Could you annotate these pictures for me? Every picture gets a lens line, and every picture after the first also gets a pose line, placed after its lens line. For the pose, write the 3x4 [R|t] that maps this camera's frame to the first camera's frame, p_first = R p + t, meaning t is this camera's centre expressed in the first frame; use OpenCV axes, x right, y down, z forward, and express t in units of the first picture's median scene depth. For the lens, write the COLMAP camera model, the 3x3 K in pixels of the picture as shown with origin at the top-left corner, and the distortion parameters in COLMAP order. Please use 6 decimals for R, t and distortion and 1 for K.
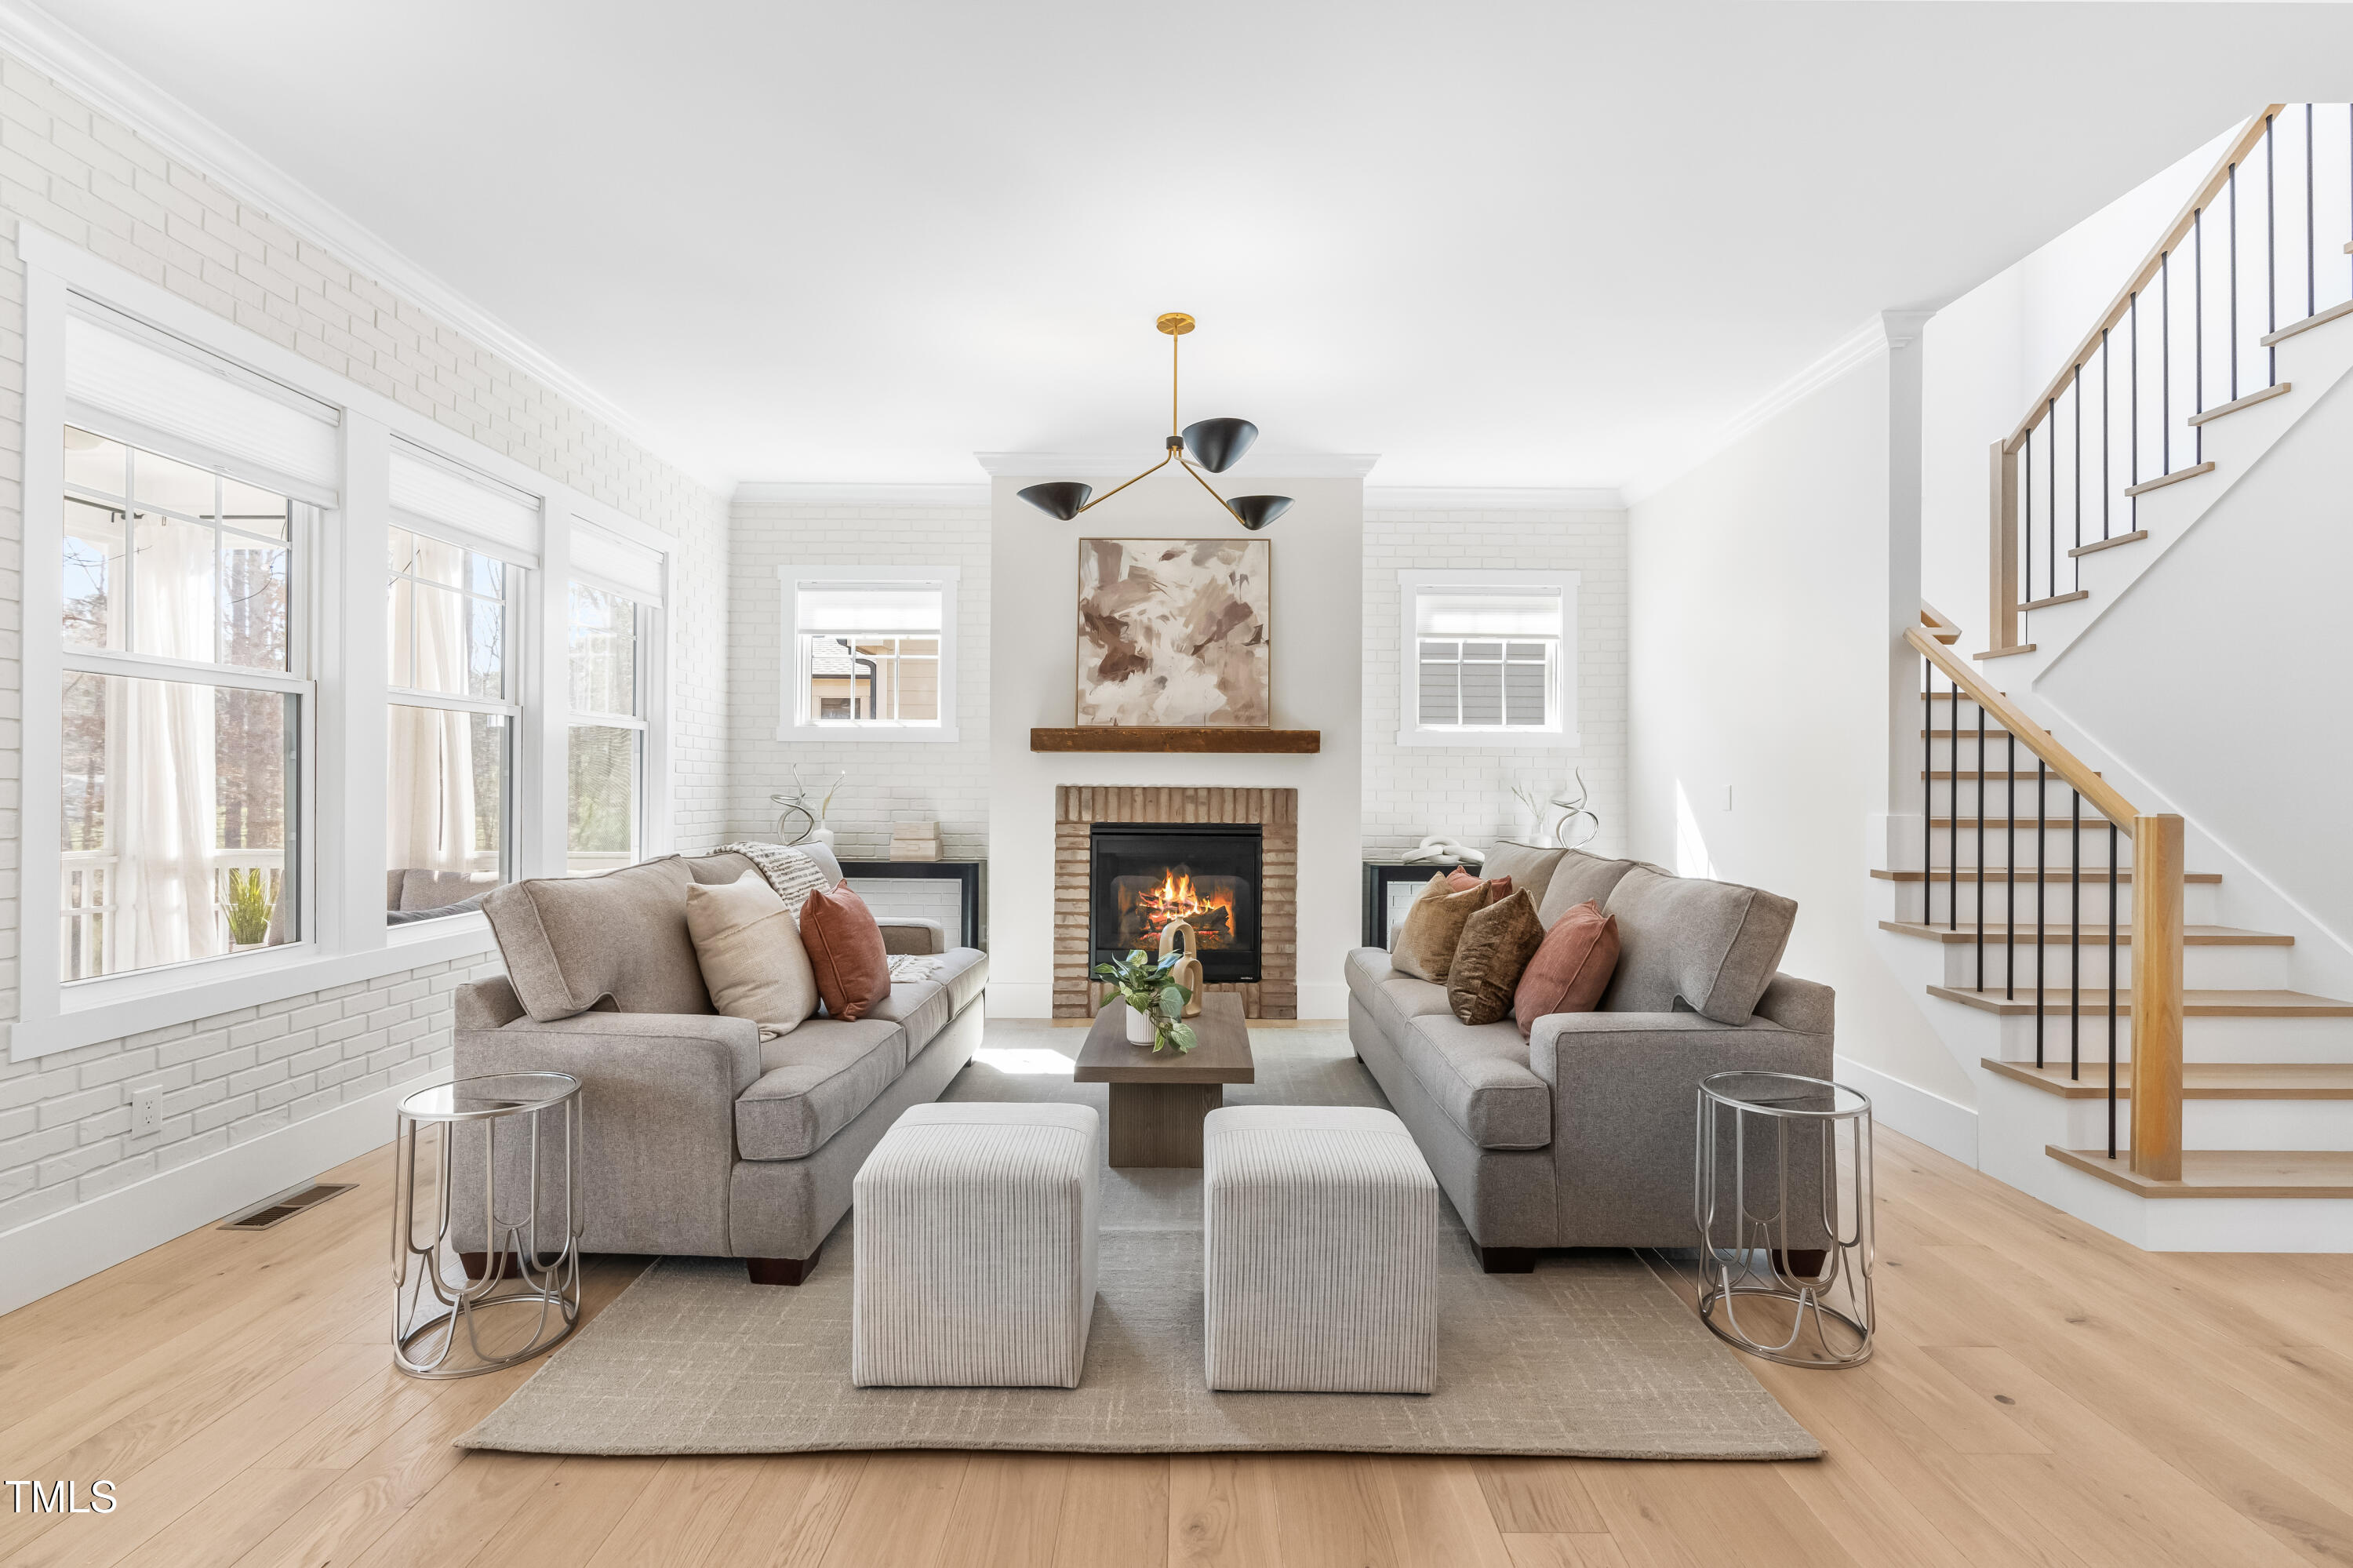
lens RADIAL K [[1063.7, 0, 1171.8], [0, 1063.7, 774.5], [0, 0, 1]] dist [0.018393, 0.000389]
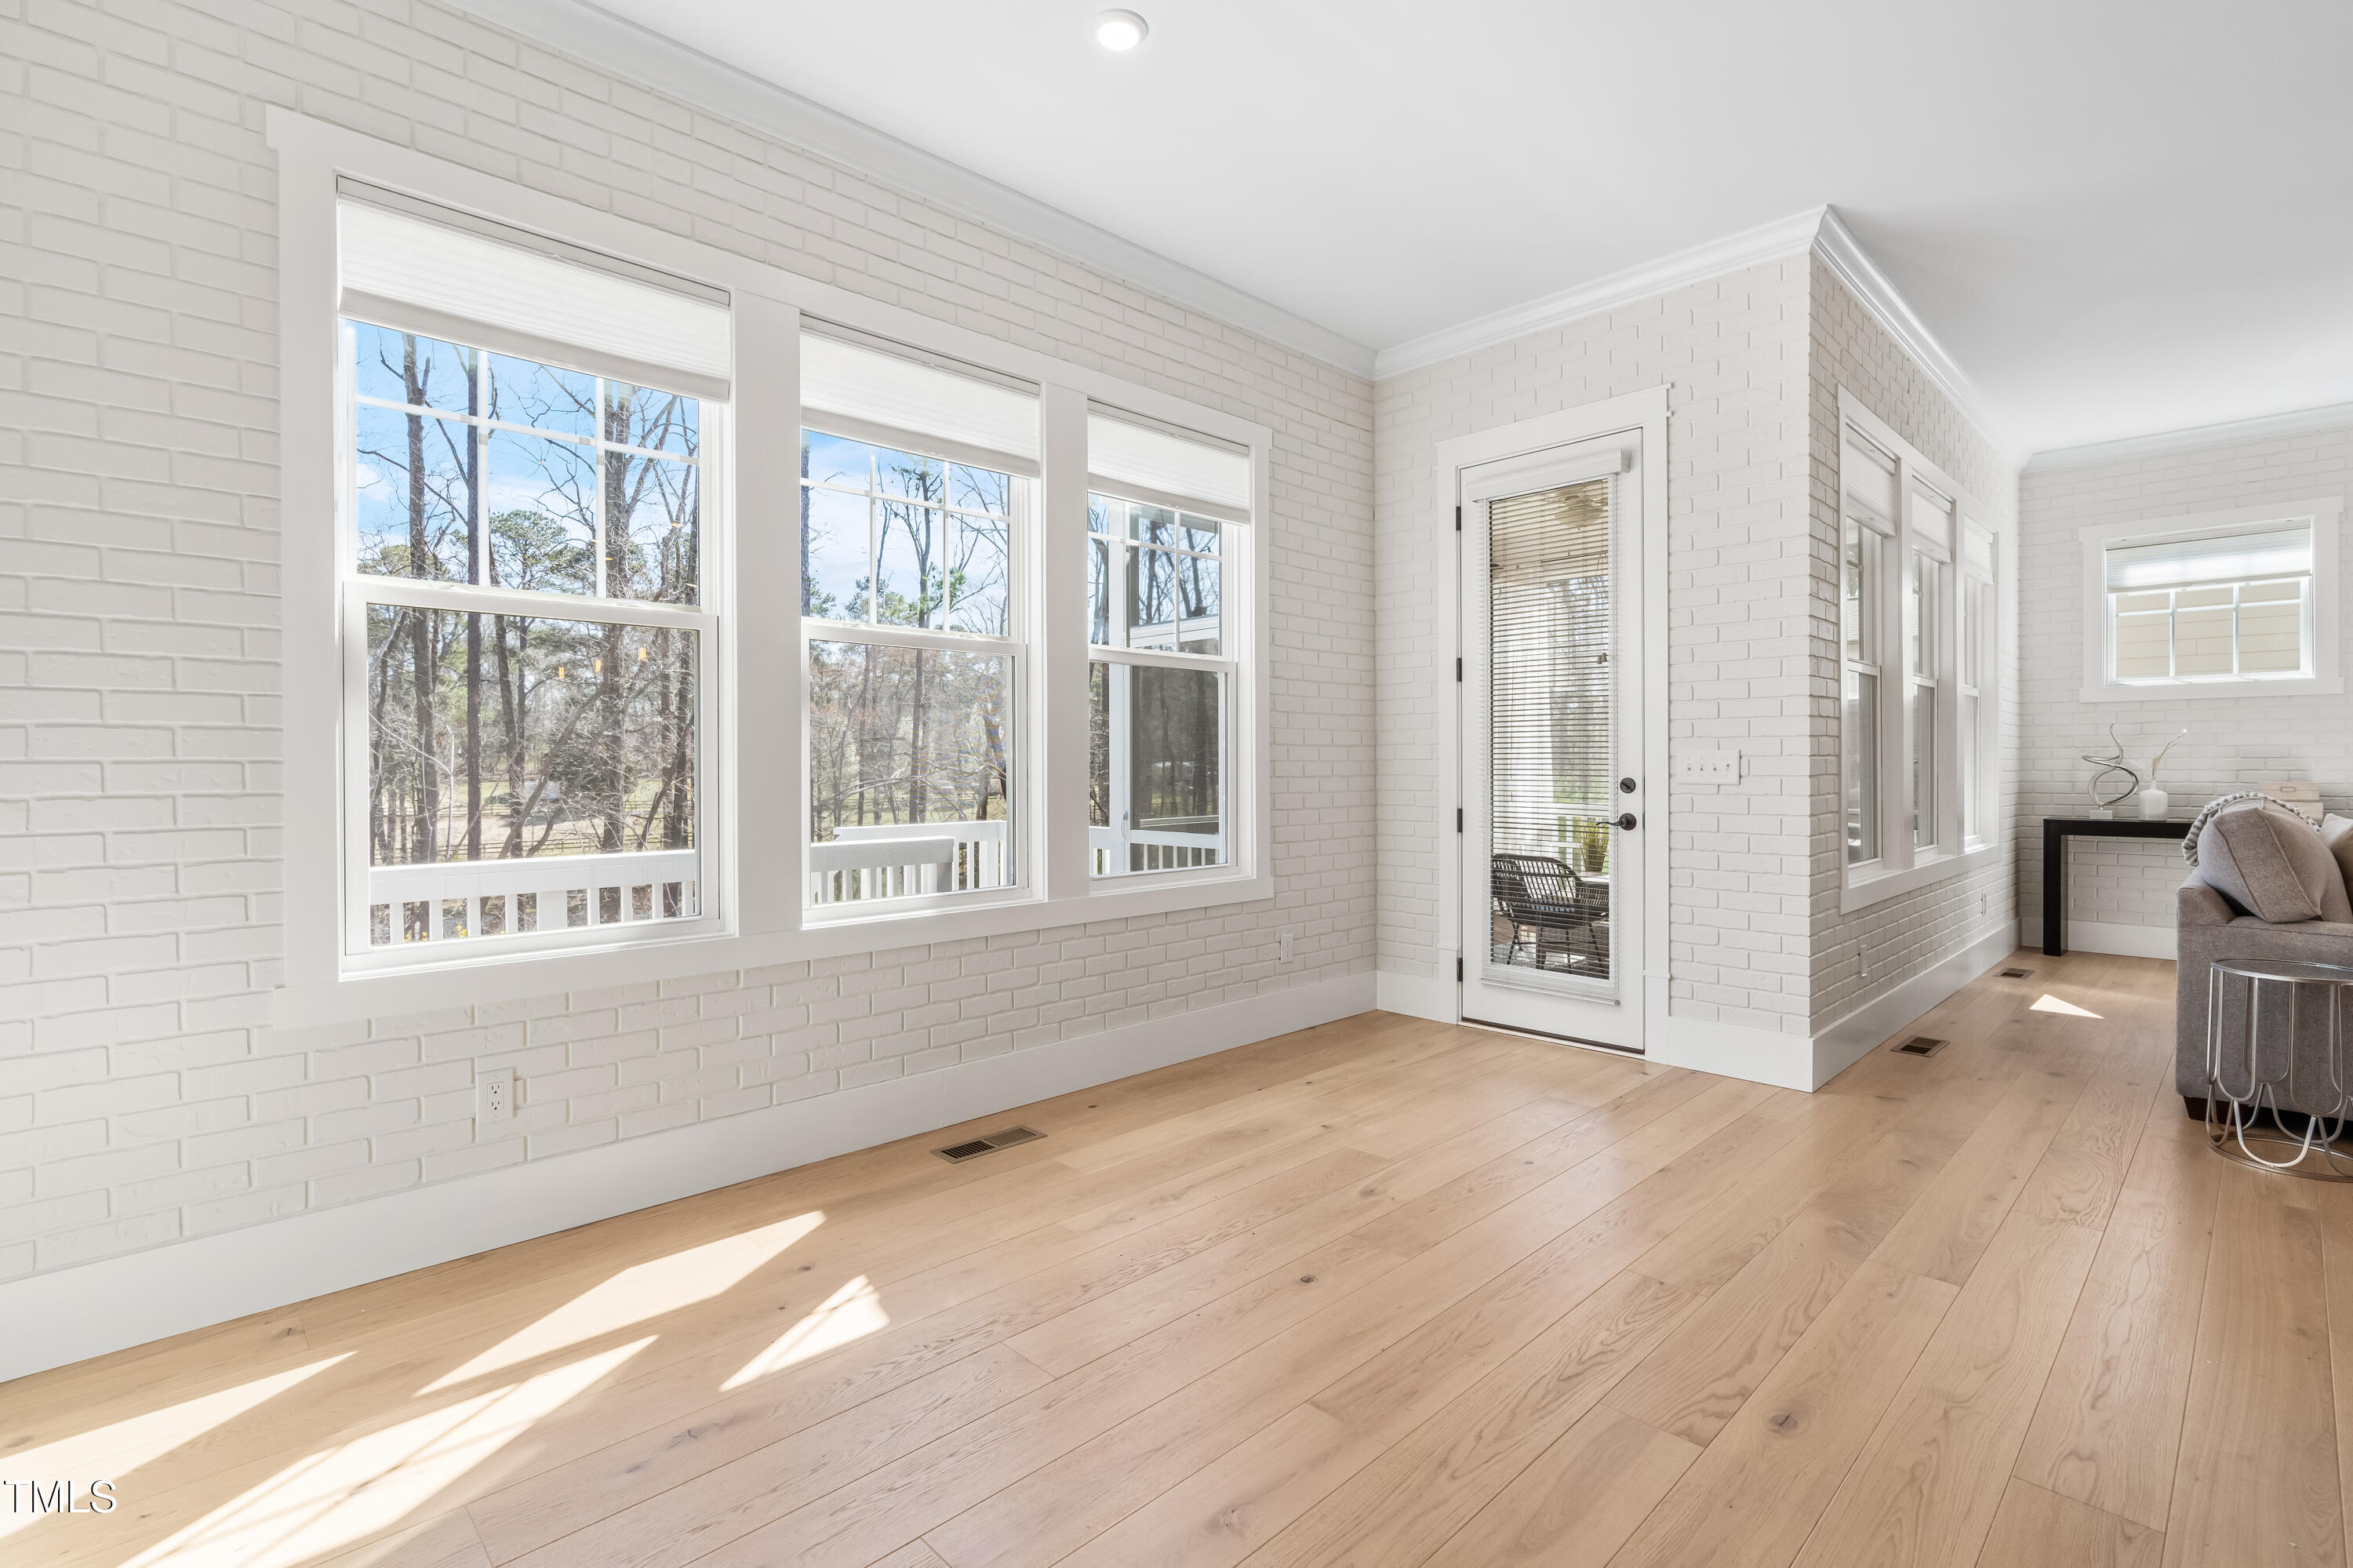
lens RADIAL K [[1077.5, 0, 1188.6], [0, 1077.5, 775.8], [0, 0, 1]] dist [-0.005728, 0.003457]
pose [[0.713452, -0.000579, -0.700704, -0.264231], [0.015606, 0.999765, 0.015064, 0.009749], [0.700530, -0.021683, 0.713293, -0.328790]]
